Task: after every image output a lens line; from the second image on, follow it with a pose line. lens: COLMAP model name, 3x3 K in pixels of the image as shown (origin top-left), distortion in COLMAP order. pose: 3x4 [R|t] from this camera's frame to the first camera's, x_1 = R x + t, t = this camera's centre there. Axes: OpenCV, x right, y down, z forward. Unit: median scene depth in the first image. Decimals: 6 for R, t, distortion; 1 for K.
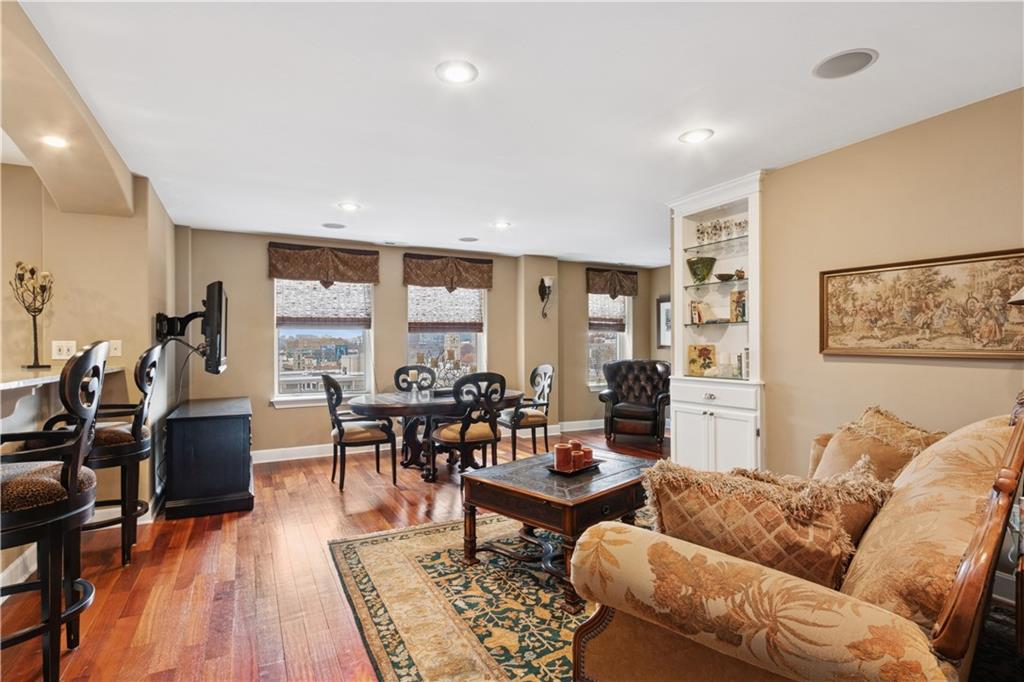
lens RADIAL K [[507.6, 0, 509.0], [0, 507.6, 347.0], [0, 0, 1]] dist [0.002377, 0.000394]
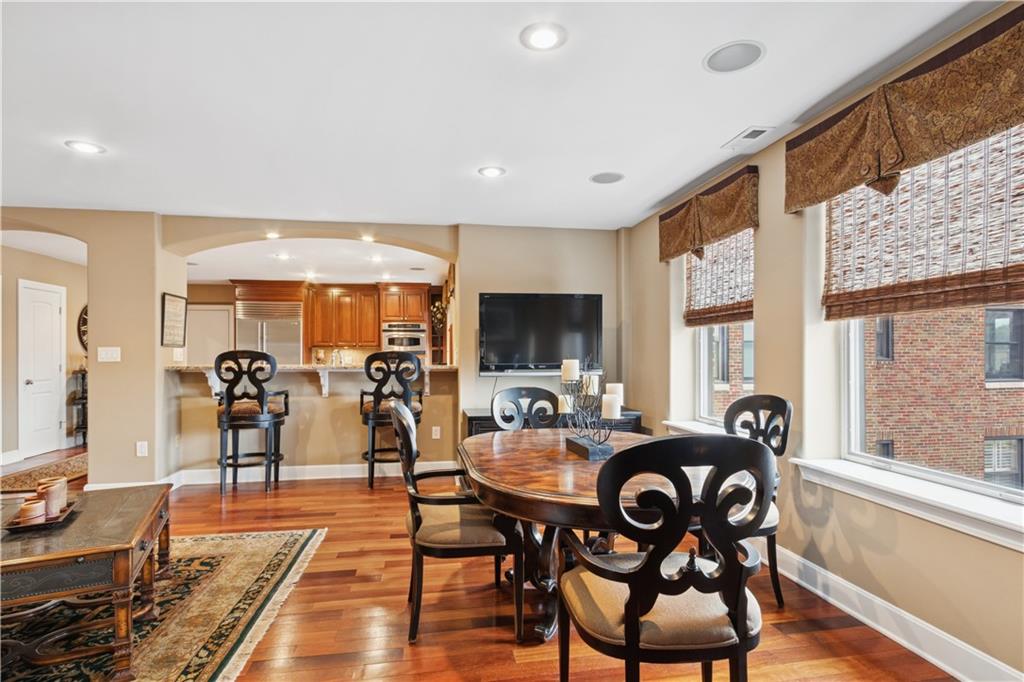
lens RADIAL K [[507.6, 0, 509.0], [0, 507.6, 347.0], [0, 0, 1]] dist [0.002377, 0.000394]
pose [[-0.313032, -0.004548, -0.949732, 0.310751], [0.000476, 0.999988, -0.004945, -0.003456], [0.949742, -0.002000, -0.313026, 0.941048]]
